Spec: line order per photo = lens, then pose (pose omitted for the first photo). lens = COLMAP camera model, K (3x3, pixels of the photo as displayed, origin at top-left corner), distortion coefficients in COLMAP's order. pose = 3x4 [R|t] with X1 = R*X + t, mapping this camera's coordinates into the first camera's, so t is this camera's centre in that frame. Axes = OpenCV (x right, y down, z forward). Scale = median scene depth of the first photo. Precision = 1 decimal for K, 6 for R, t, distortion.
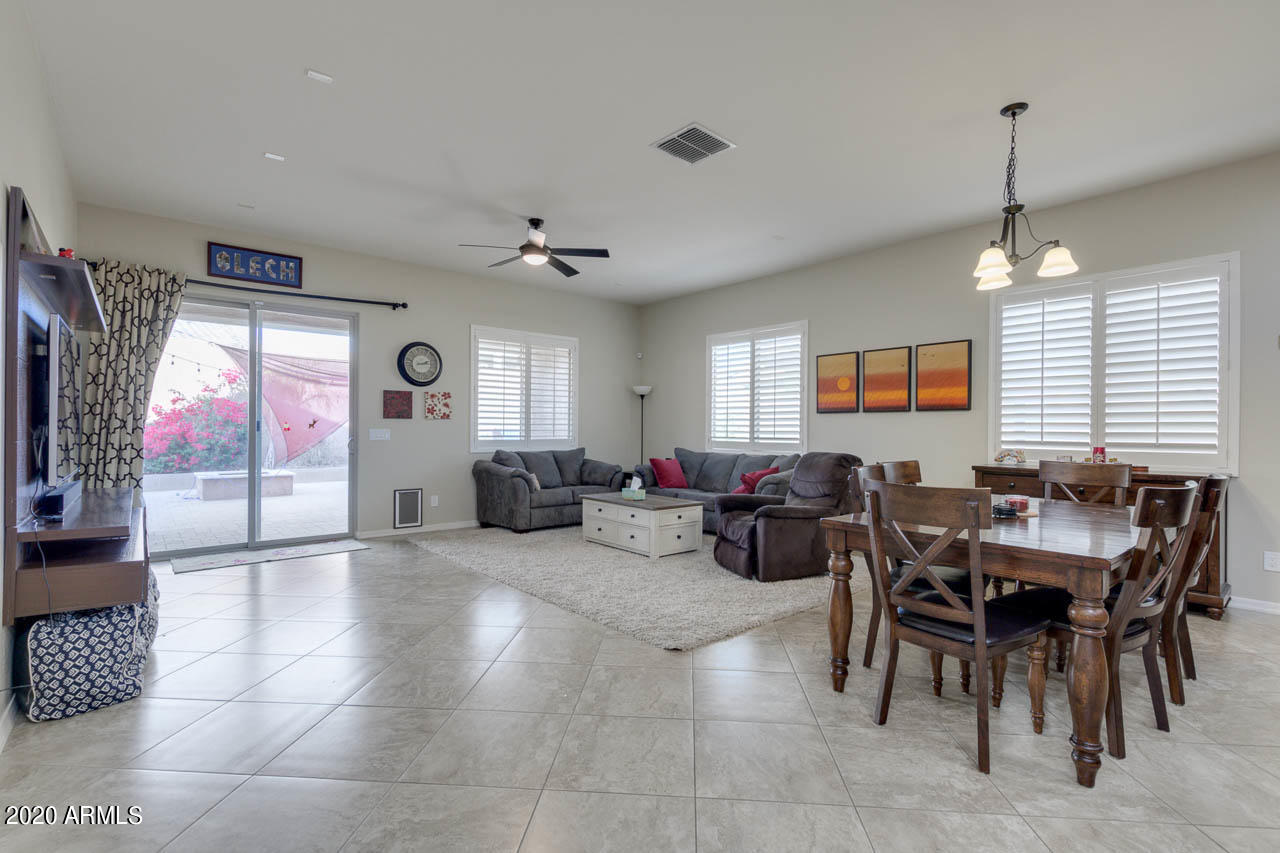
lens RADIAL K [[583.7, 0, 642.6], [0, 583.7, 431.5], [0, 0, 1]] dist [0.006730, -0.003756]
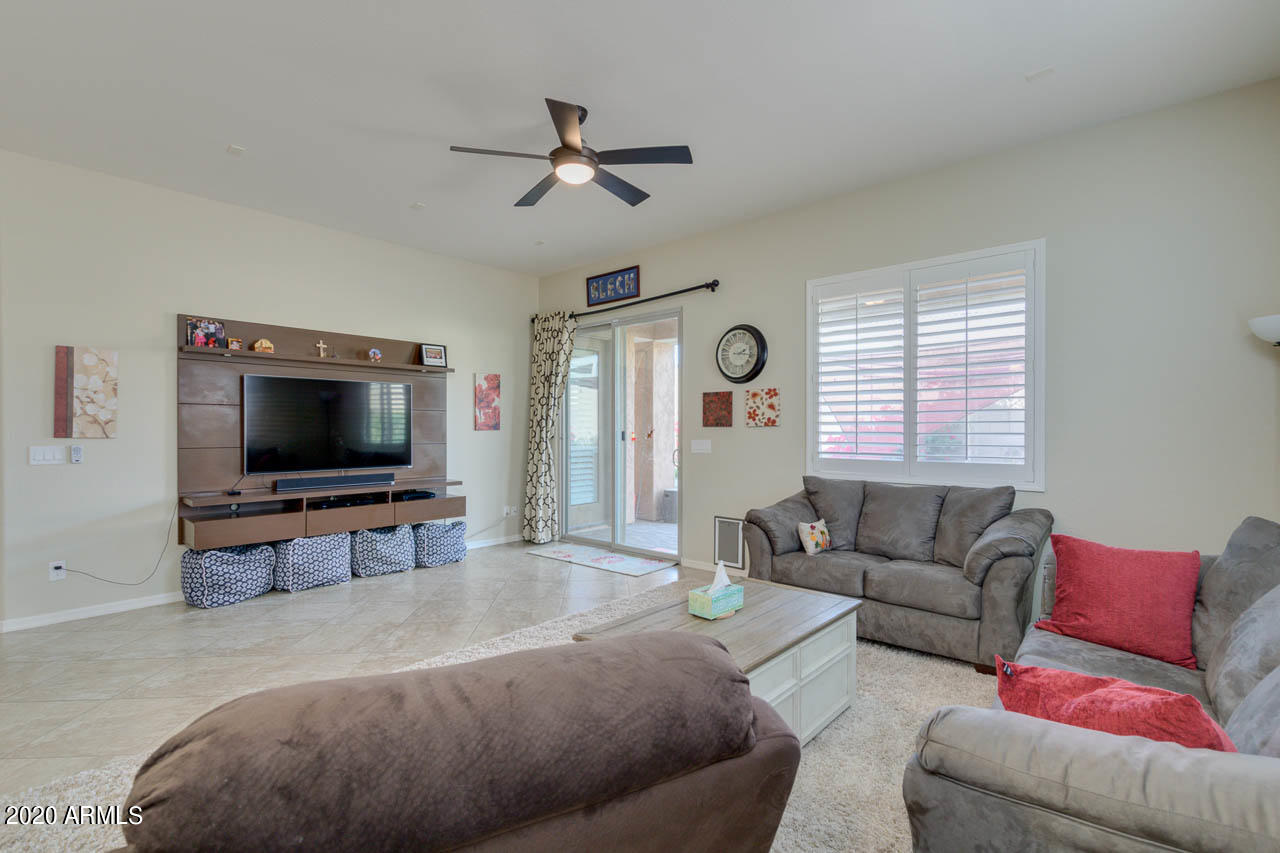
lens RADIAL K [[583.7, 0, 643.0], [0, 583.7, 436.0], [0, 0, 1]] dist [0.006730, -0.003756]
pose [[0.132203, 0.008020, -0.991190, 0.381485], [-0.003766, 0.999964, 0.007589, -0.016455], [0.991215, 0.002730, 0.132229, 0.846700]]
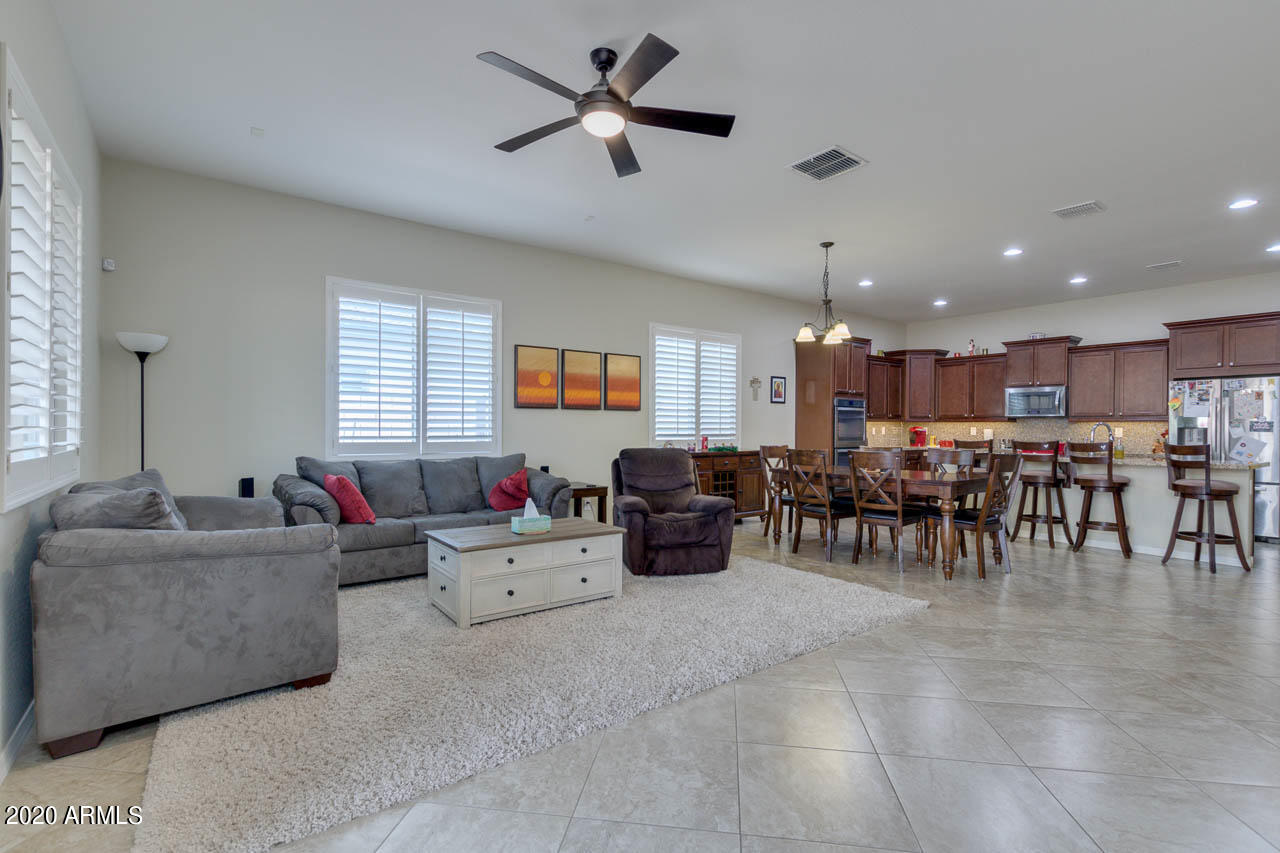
lens RADIAL K [[583.7, 0, 644.2], [0, 583.7, 432.7], [0, 0, 1]] dist [0.006730, -0.003756]
pose [[0.063967, -0.015758, 0.997828, -0.637577], [-0.001083, 0.999874, 0.015860, -0.007715], [-0.997951, -0.002095, 0.063942, 0.792086]]
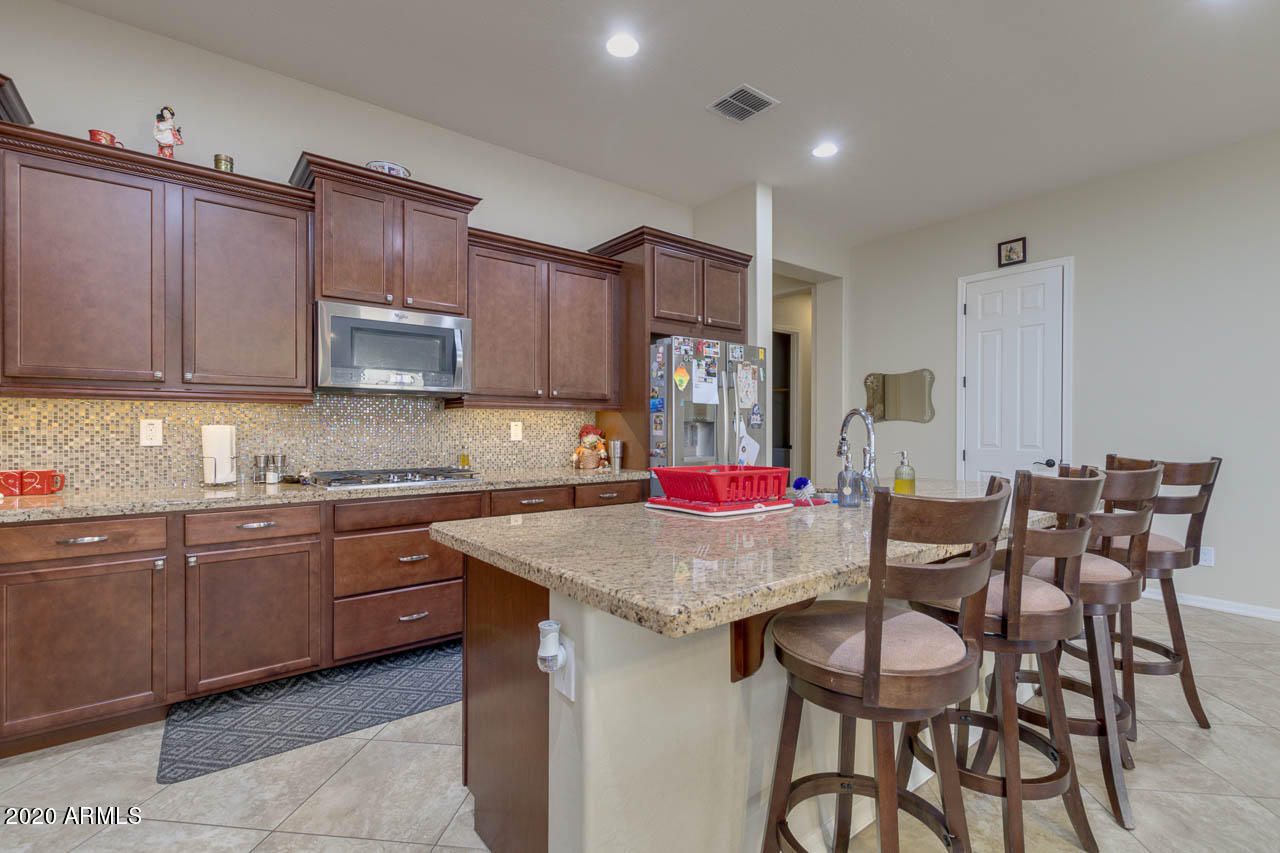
lens RADIAL K [[583.7, 0, 639.8], [0, 583.7, 429.2], [0, 0, 1]] dist [0.006730, -0.003756]
pose [[-0.999201, -0.009721, 0.038762, 0.582416], [-0.009296, 0.999895, 0.011143, 0.001015], [-0.038866, 0.010774, -0.999186, 0.453474]]
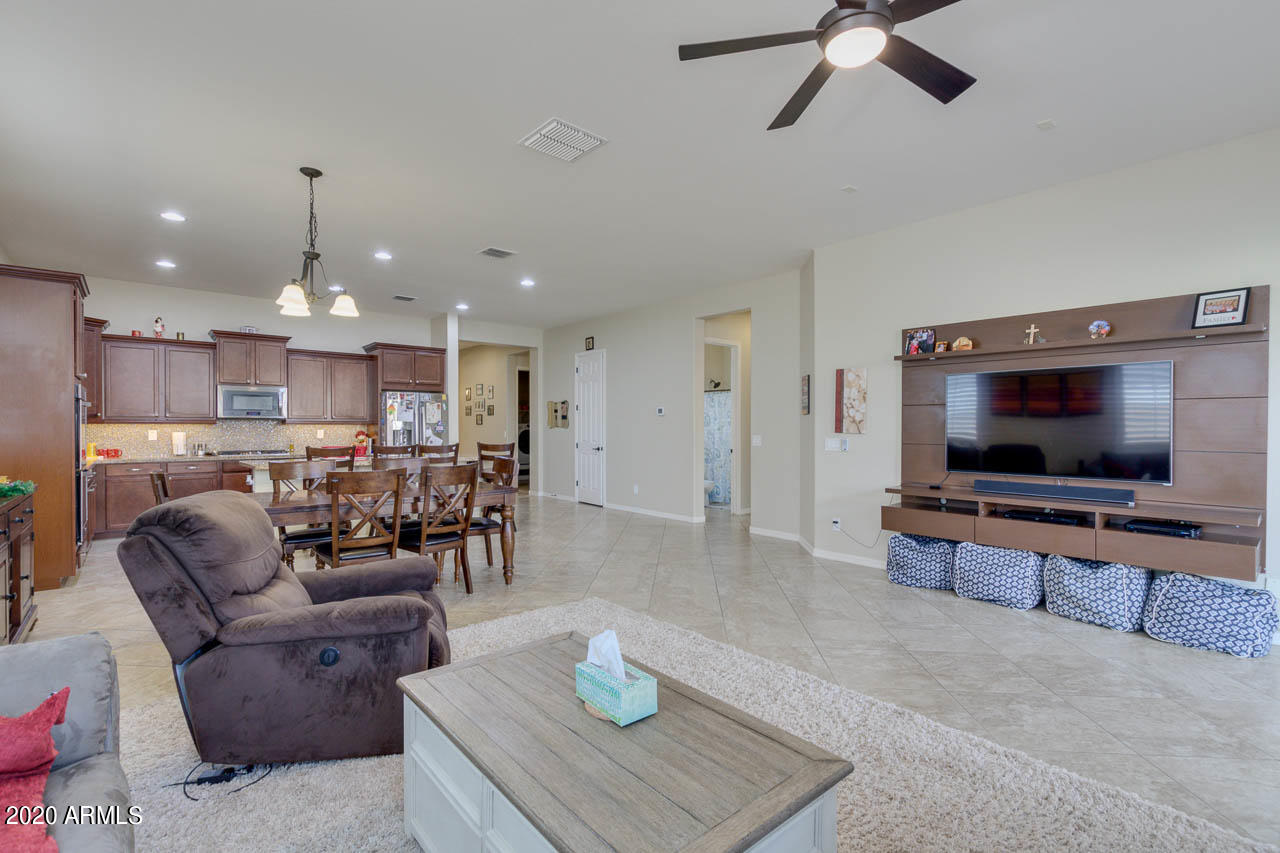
lens RADIAL K [[583.7, 0, 639.3], [0, 583.7, 430.4], [0, 0, 1]] dist [0.006730, -0.003756]
pose [[-0.999972, -0.007435, 0.000606, -0.025888], [-0.007427, 0.999904, 0.011729, -0.019666], [-0.000693, 0.011724, -0.999931, 1.221142]]
